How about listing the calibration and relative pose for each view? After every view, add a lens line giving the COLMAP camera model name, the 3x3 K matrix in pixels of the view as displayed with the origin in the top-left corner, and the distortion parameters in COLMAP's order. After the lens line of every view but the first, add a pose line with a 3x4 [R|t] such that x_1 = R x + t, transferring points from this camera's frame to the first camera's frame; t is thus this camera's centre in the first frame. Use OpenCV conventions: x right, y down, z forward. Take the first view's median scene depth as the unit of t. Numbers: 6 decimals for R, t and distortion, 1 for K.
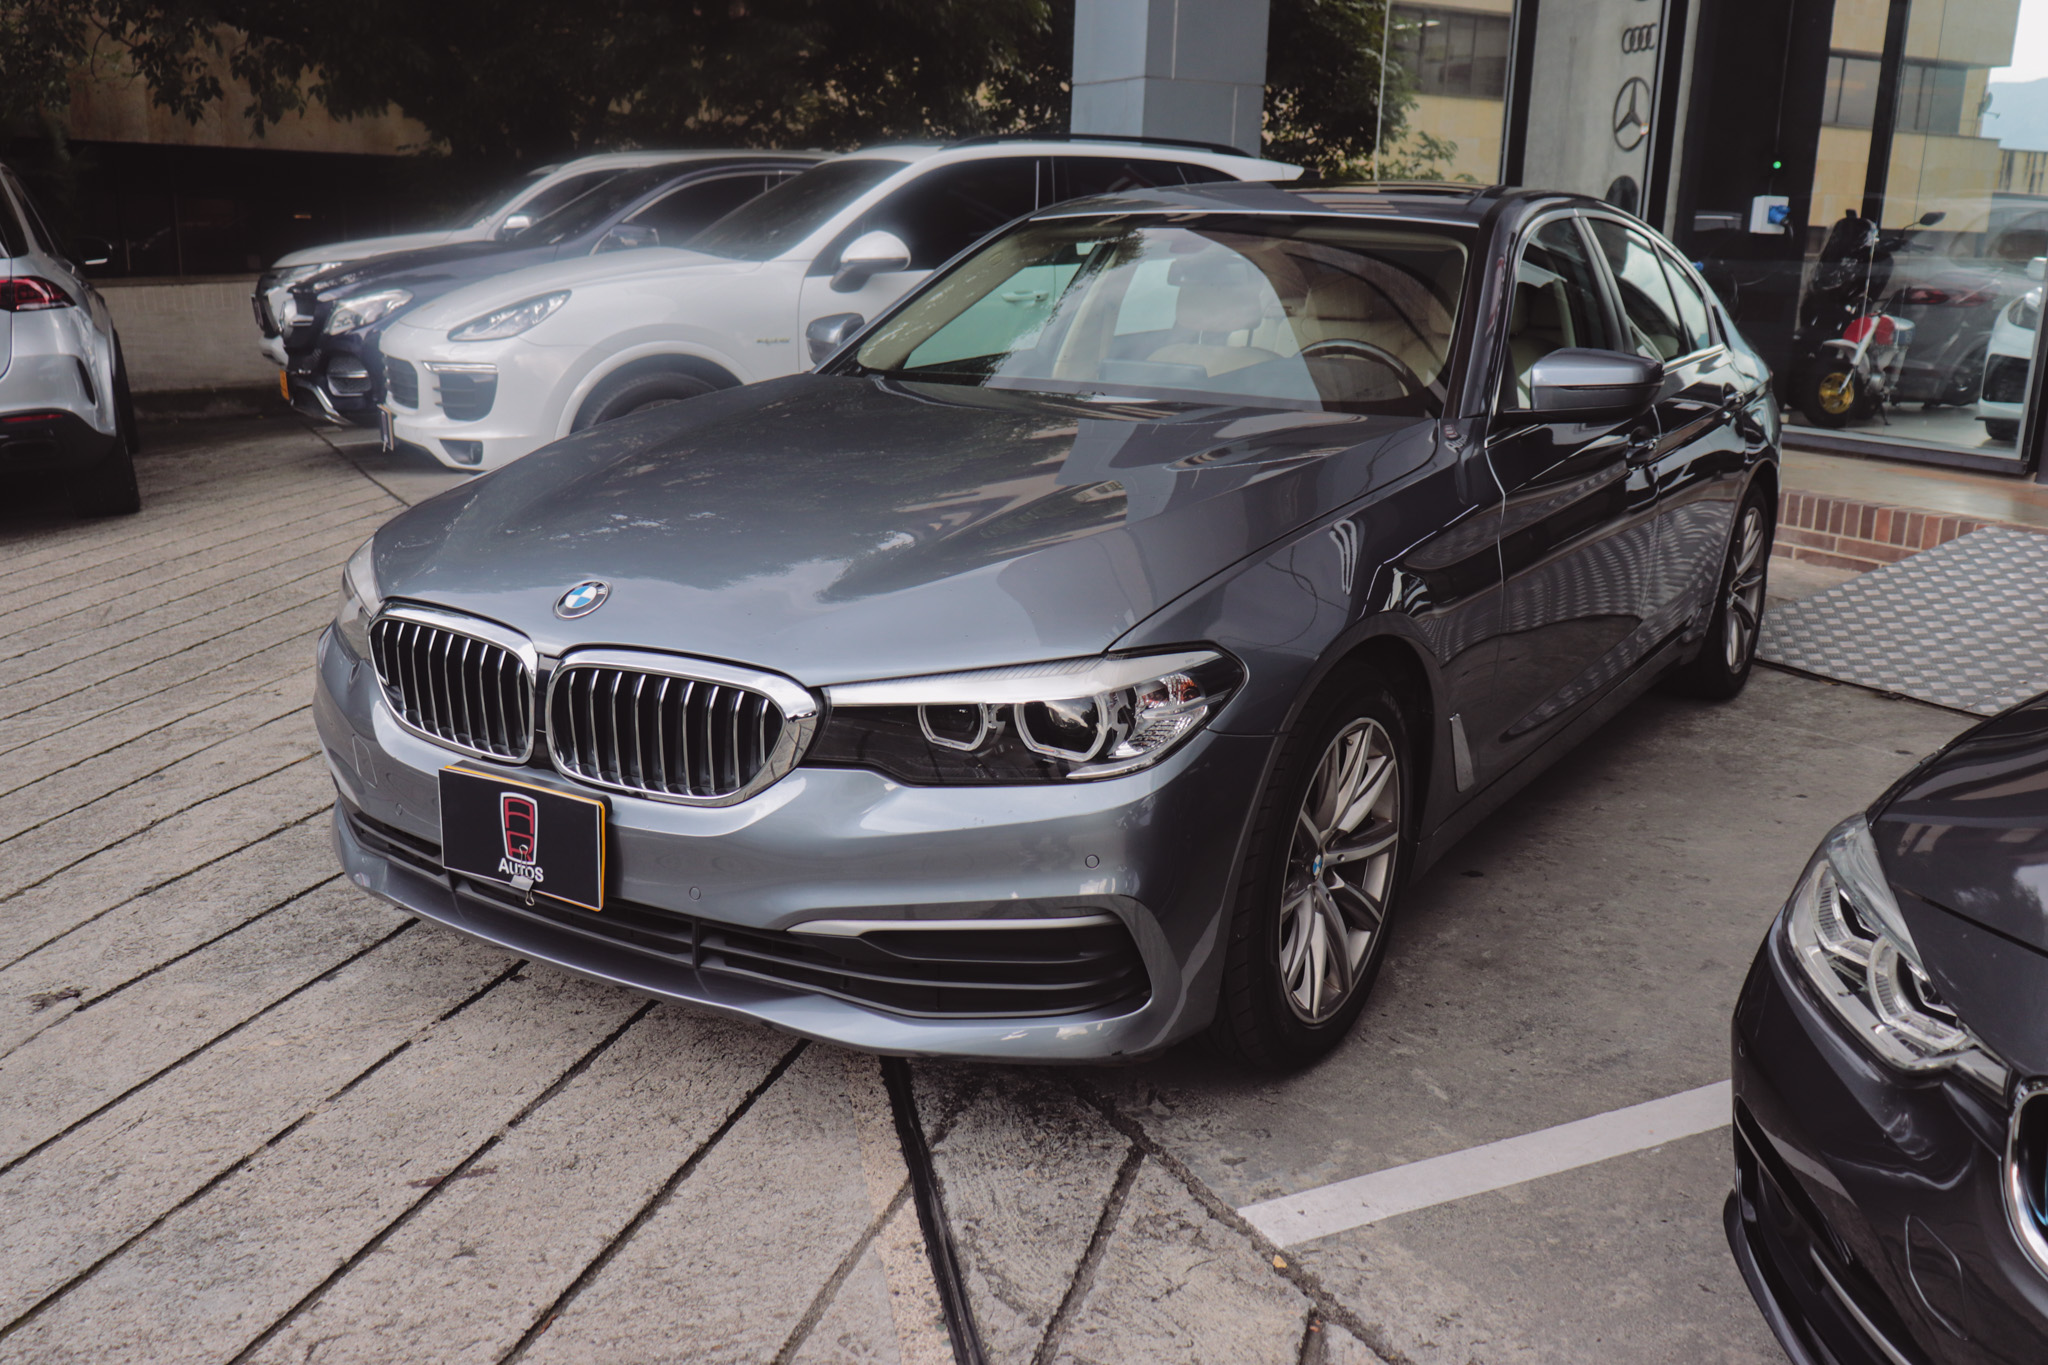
lens RADIAL K [[1921.4, 0, 1026.2], [0, 1921.4, 652.2], [0, 0, 1]] dist [0.045705, 0.000983]
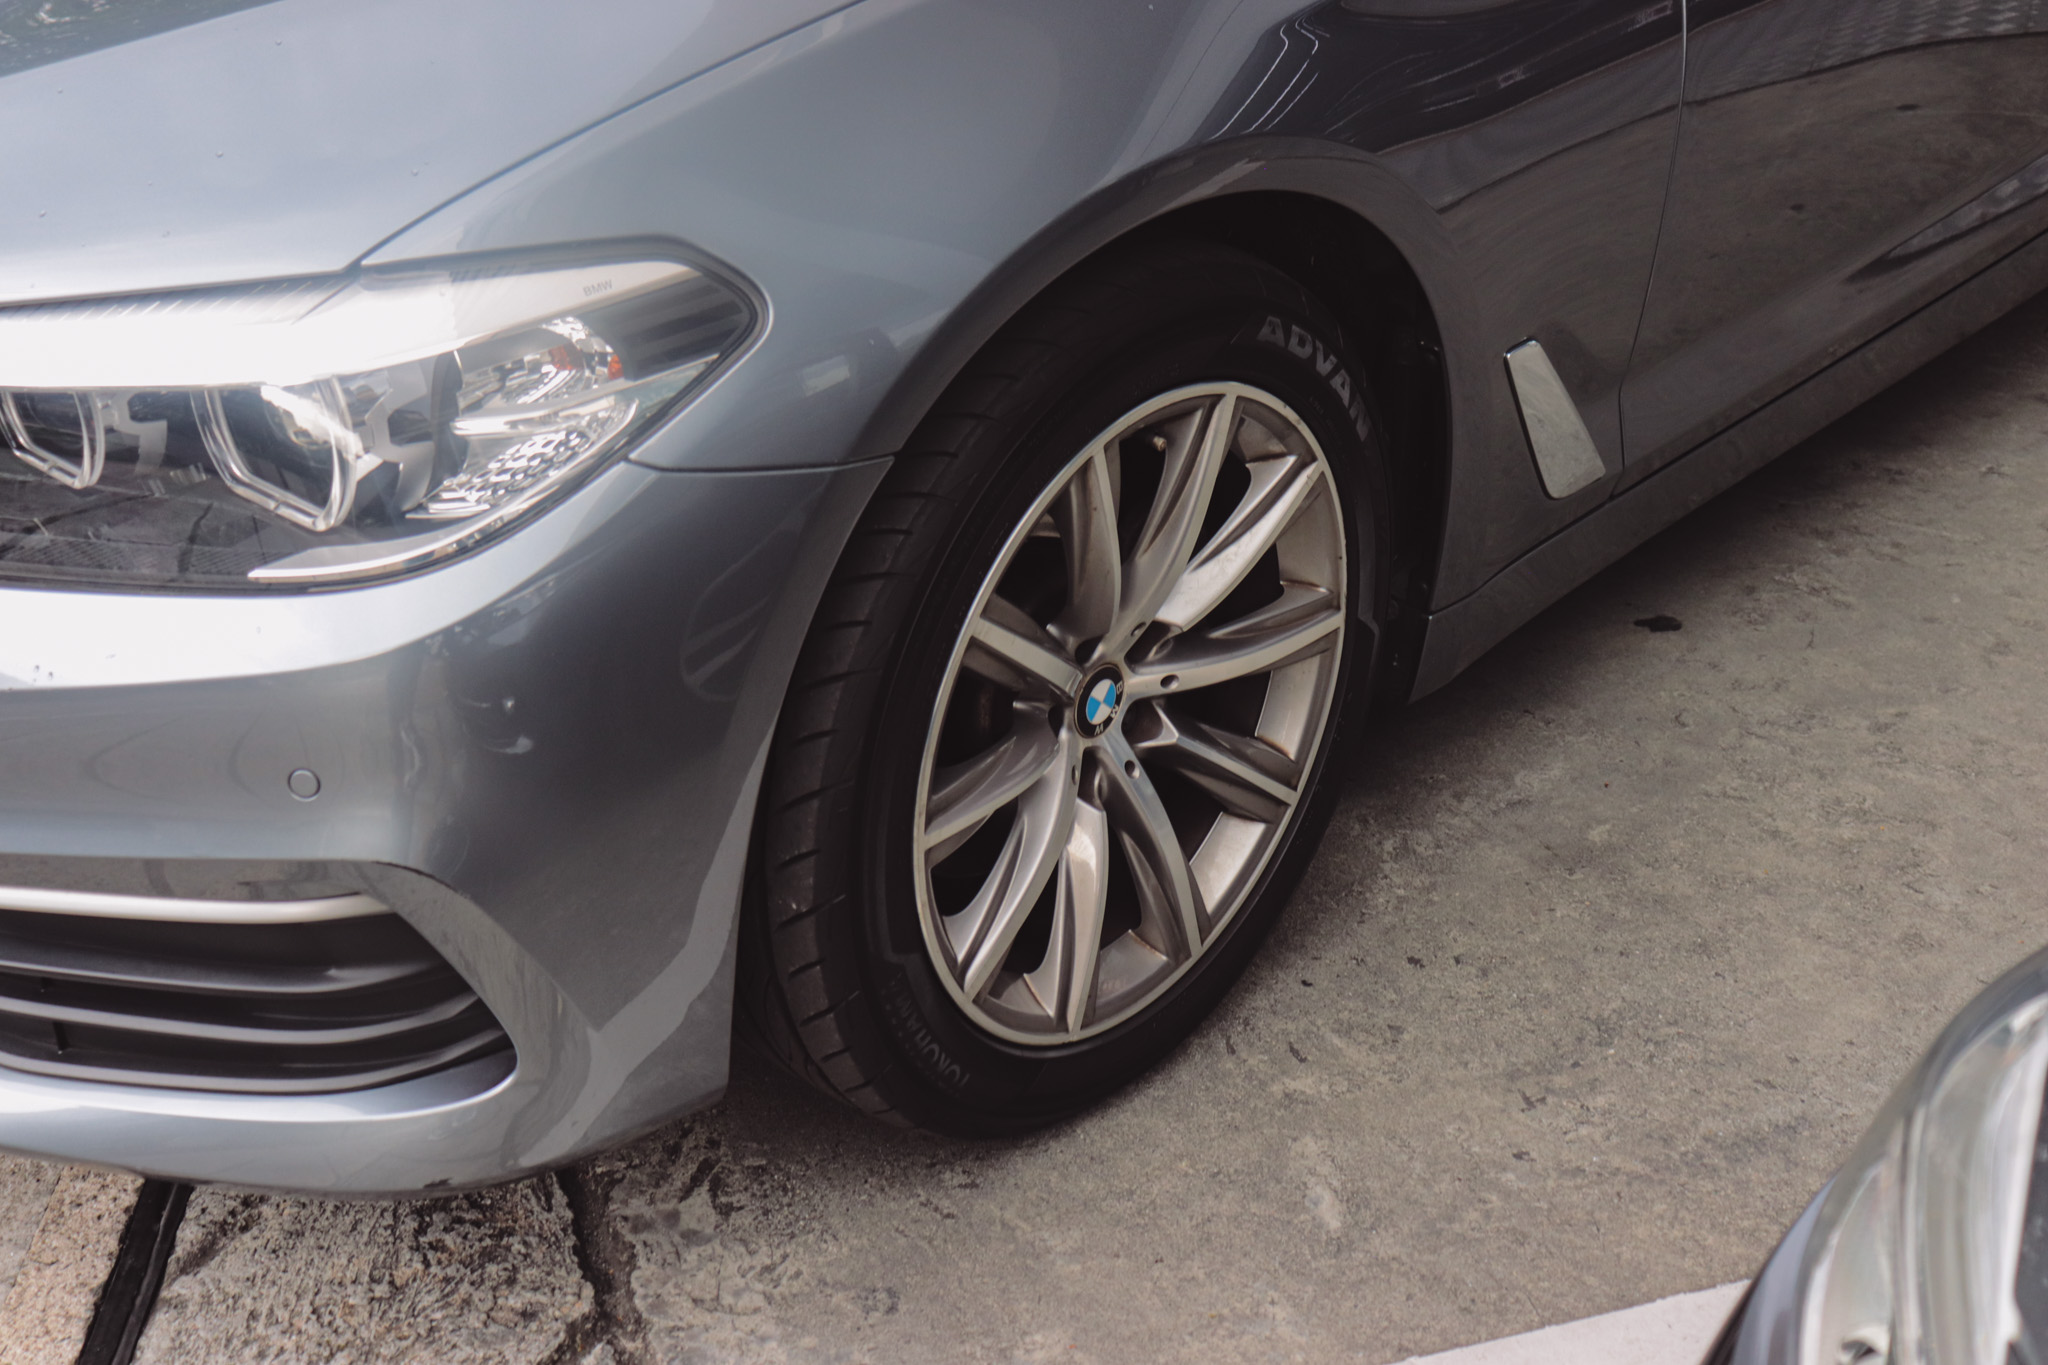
lens RADIAL K [[2769.1, 0, 1024.0], [0, 2769.1, 682.5], [0, 0, 1]] dist [0.022044, 0.078489]
pose [[0.986714, 0.053939, -0.153251, 0.226418], [-0.015013, 0.969514, 0.244575, -0.049702], [0.161771, -0.239025, 0.957443, 0.372567]]
